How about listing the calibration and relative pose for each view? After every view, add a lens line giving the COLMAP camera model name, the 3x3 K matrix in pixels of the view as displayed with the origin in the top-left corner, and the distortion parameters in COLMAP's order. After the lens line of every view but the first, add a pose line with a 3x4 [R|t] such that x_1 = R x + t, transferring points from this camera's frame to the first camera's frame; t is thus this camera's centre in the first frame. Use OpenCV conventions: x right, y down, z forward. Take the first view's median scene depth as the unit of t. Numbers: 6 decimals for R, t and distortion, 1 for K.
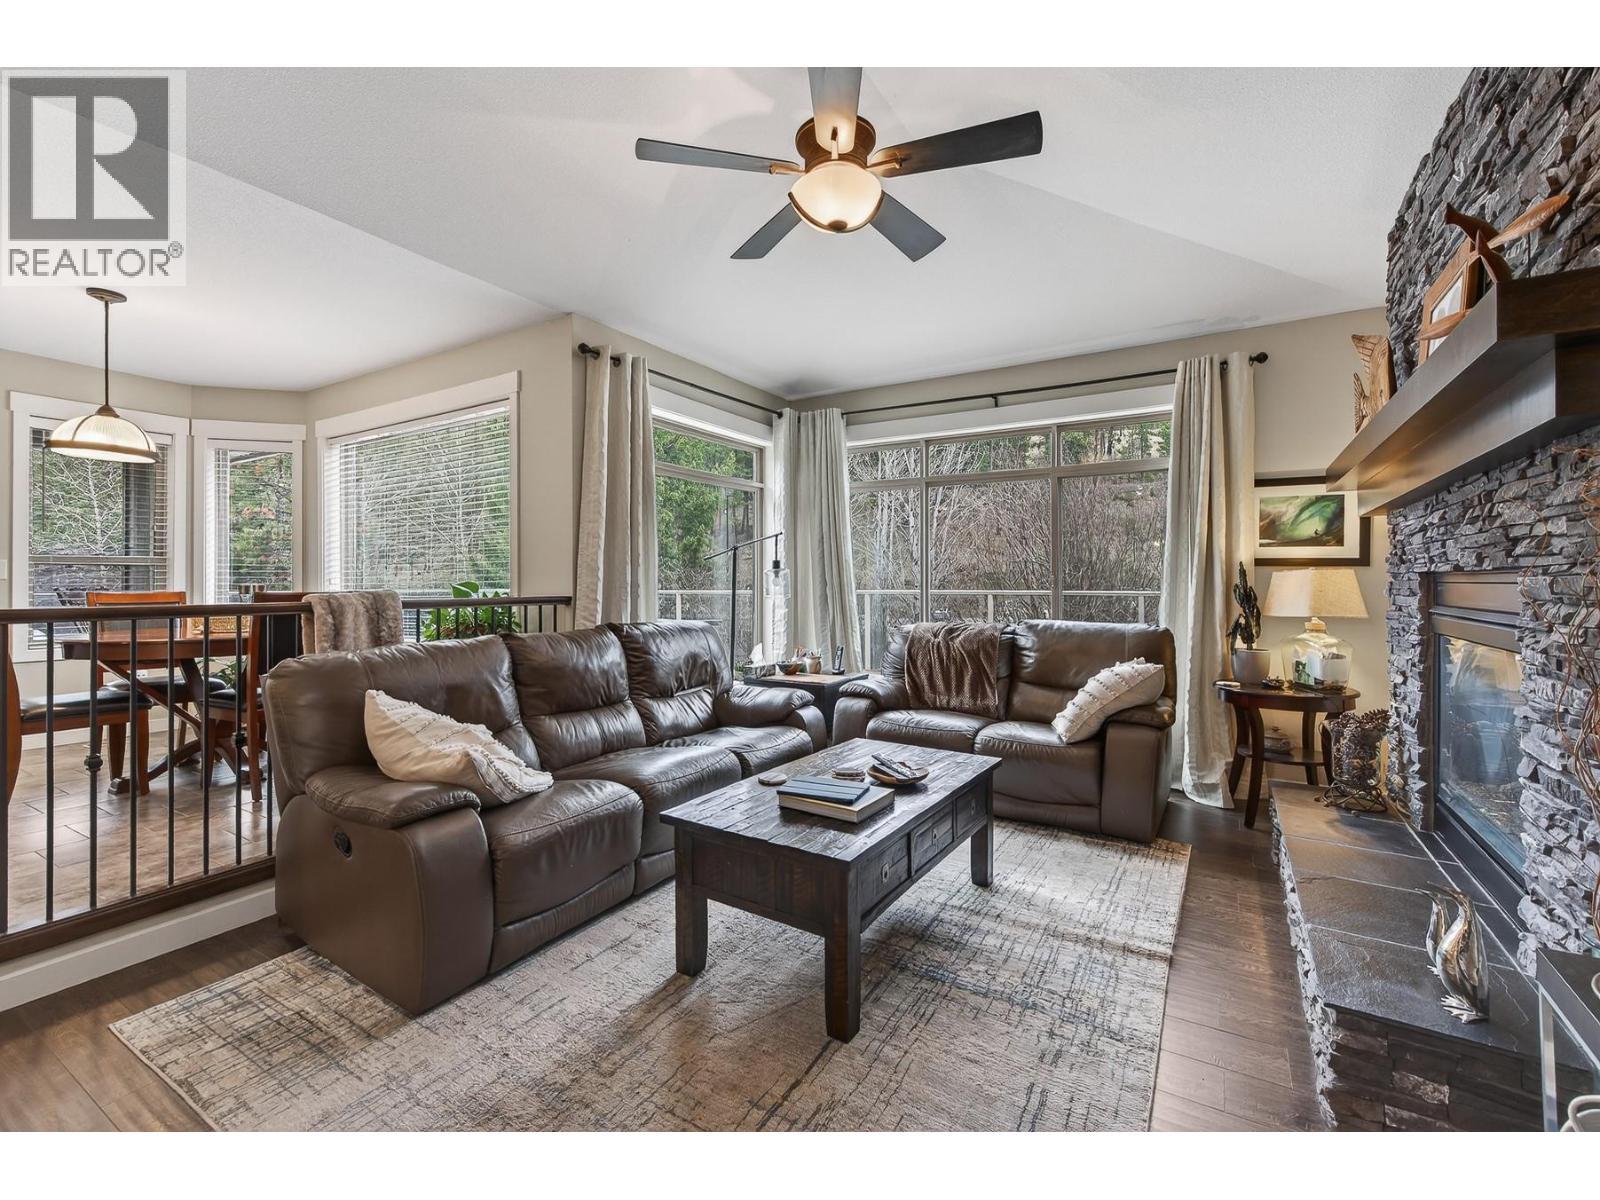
lens RADIAL K [[691.4, 0, 803.9], [0, 691.4, 590.9], [0, 0, 1]] dist [0.001031, -0.002967]
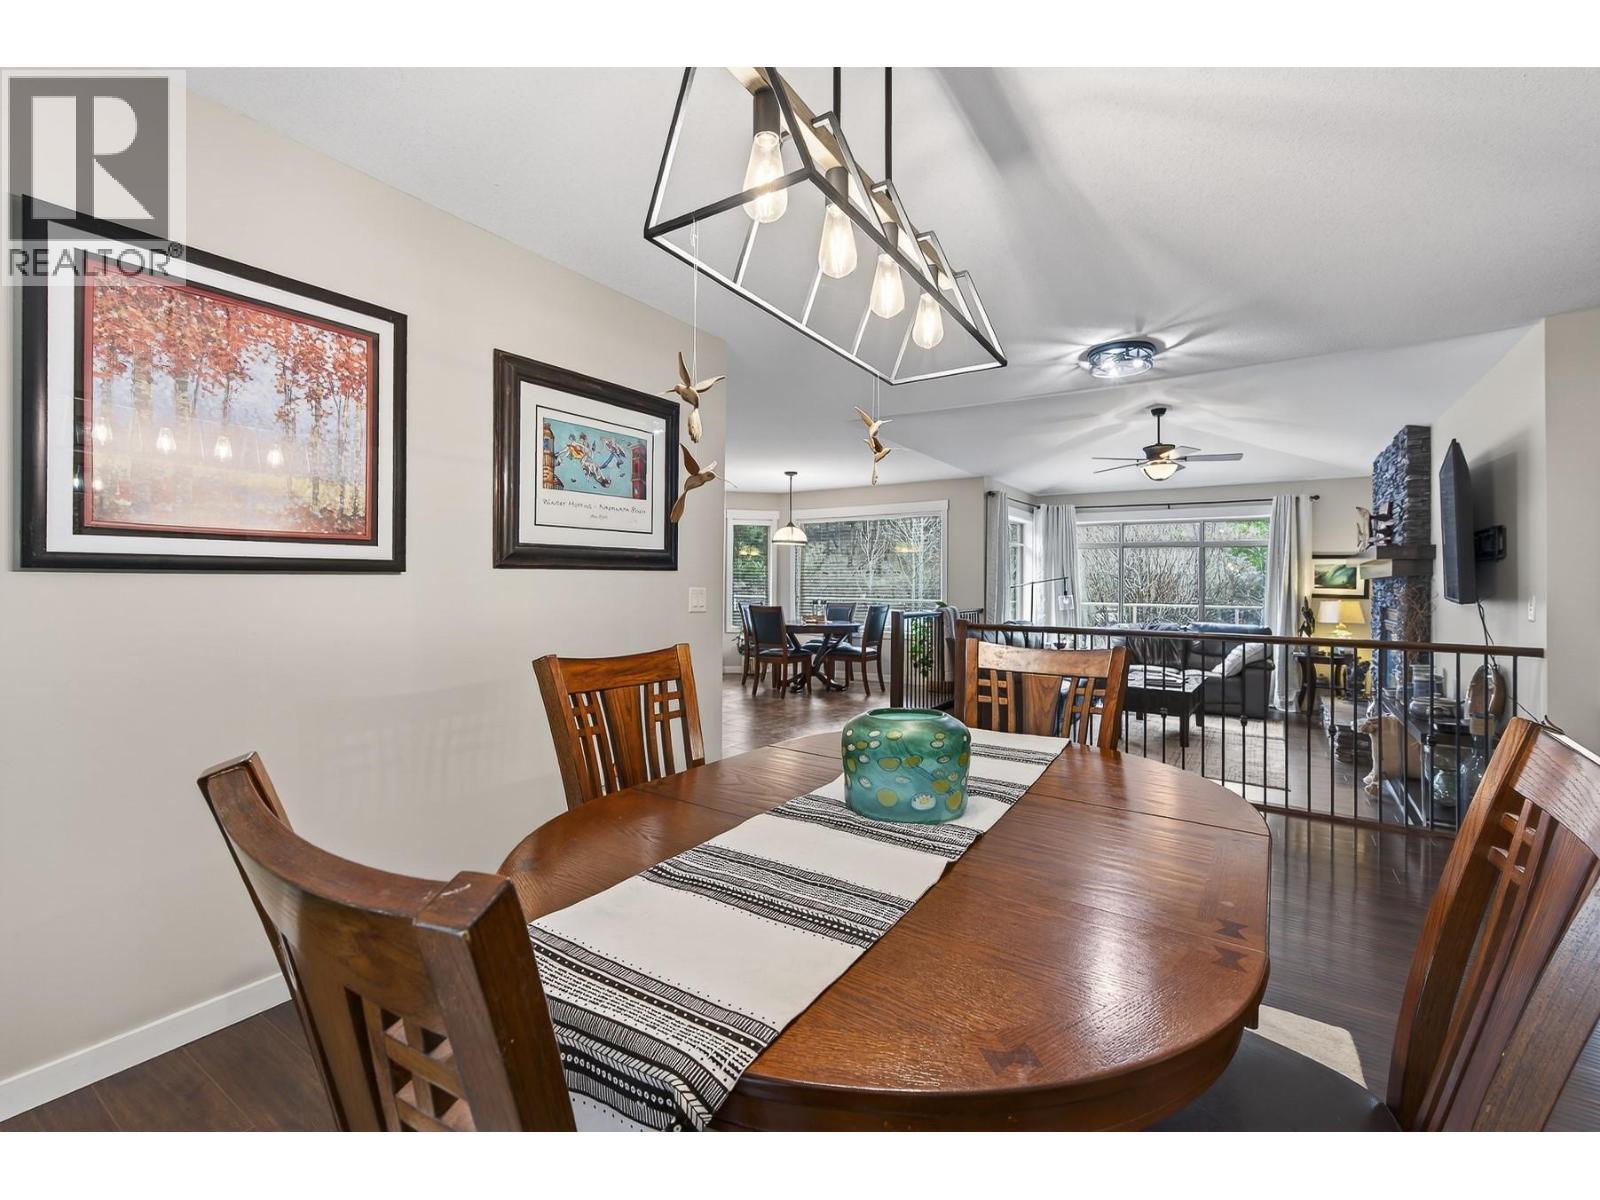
lens RADIAL K [[691.4, 0, 796.9], [0, 691.4, 592.9], [0, 0, 1]] dist [0.001031, -0.002967]
pose [[0.998503, 0.012124, -0.053344, -0.790256], [-0.012185, 0.999925, -0.000813, -0.031129], [0.053330, 0.001462, 0.998576, -1.167707]]
